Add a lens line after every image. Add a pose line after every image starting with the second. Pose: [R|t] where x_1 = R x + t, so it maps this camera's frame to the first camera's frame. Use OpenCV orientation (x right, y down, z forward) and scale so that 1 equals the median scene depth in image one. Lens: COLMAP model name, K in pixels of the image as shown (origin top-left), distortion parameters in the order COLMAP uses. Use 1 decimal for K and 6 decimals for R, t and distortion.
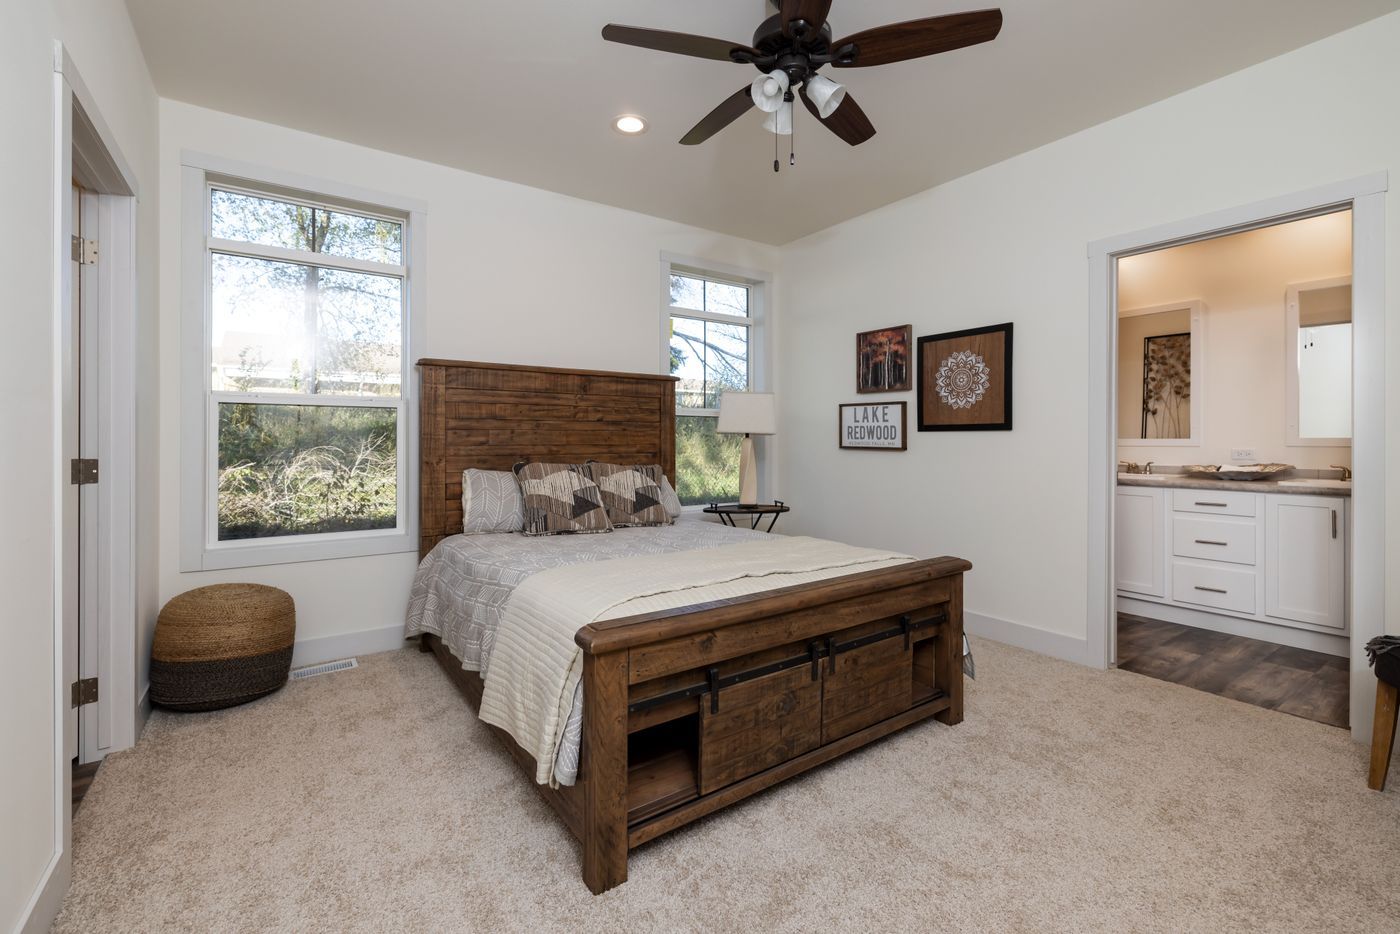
lens RADIAL K [[601.1, 0, 700.6], [0, 601.1, 437.2], [0, 0, 1]] dist [-0.000118, 0.000009]
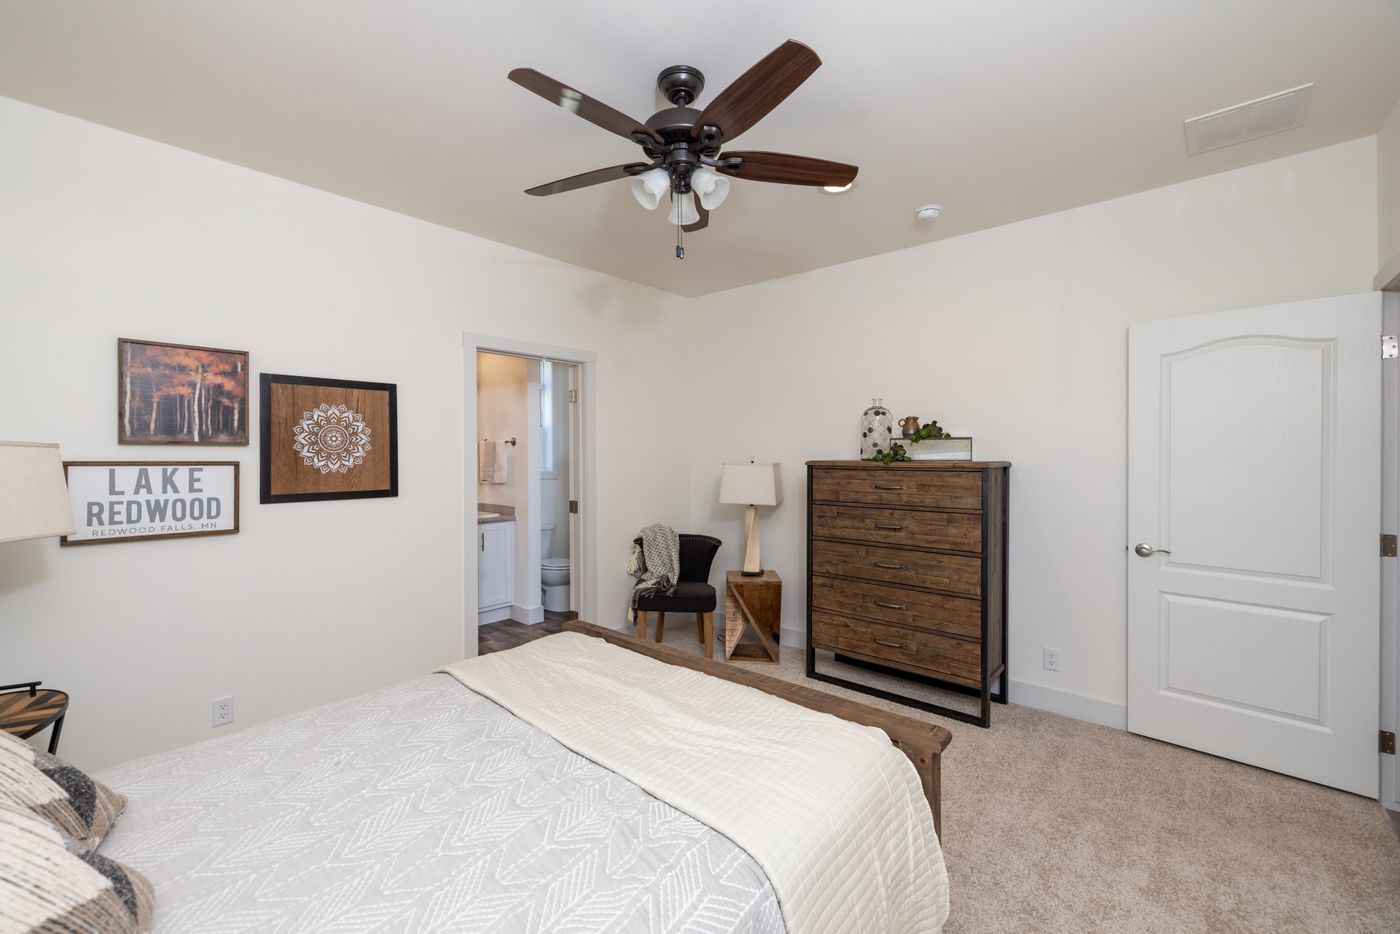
lens RADIAL K [[582.5, 0, 700.3], [0, 582.5, 462.0], [0, 0, 1]] dist [-0.000166, -0.000026]
pose [[-0.223562, -0.010597, 0.974632, -0.435271], [0.000921, 0.999938, 0.011084, -0.067101], [-0.974689, 0.003375, -0.223539, 0.644684]]
